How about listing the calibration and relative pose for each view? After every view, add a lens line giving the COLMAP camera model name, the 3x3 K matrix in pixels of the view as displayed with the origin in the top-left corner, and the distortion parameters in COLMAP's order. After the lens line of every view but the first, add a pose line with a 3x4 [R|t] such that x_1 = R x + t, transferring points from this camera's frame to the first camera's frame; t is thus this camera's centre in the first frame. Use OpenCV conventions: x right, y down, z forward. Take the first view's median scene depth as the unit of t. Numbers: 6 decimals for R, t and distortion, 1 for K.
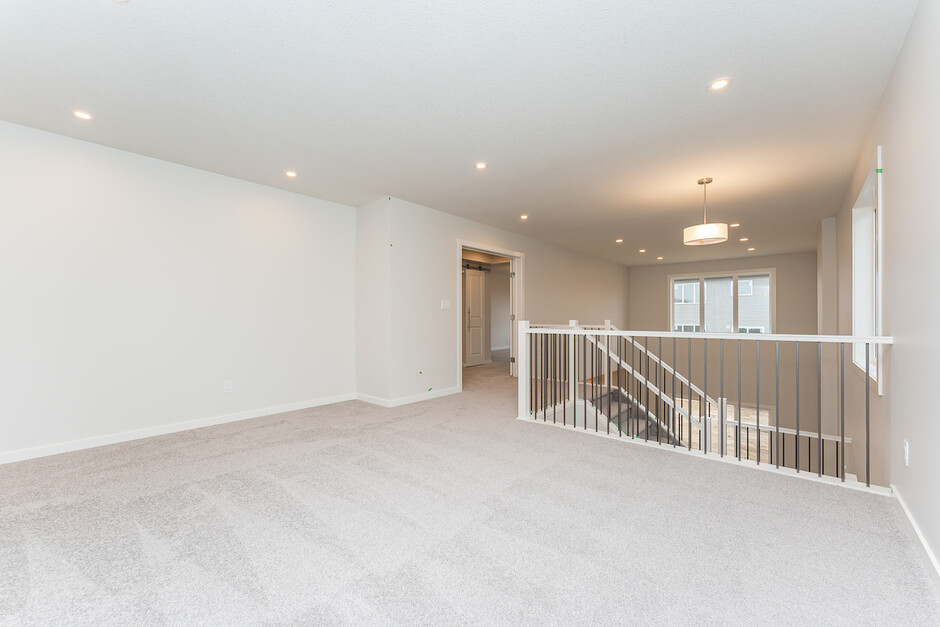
lens RADIAL K [[379.4, 0, 470.0], [0, 379.4, 313.5], [0, 0, 1]] dist [0.001059, 0.000056]
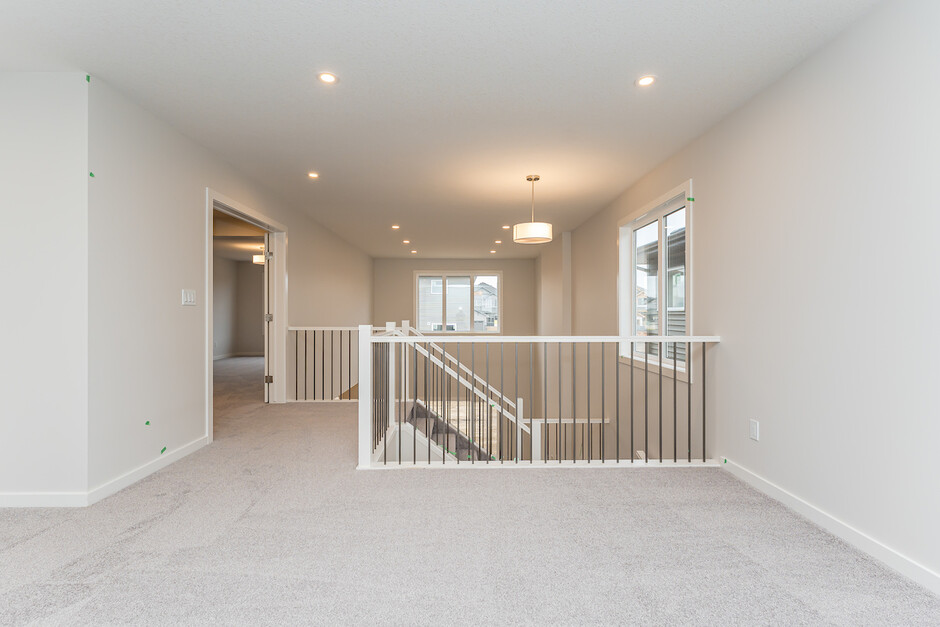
lens RADIAL K [[438.3, 0, 470.3], [0, 438.3, 306.8], [0, 0, 1]] dist [-0.000744, -0.000470]
pose [[0.739685, 0.011741, 0.672851, -0.210457], [-0.007527, 0.999930, -0.009174, -0.006003], [-0.672912, 0.001721, 0.739721, 0.232094]]
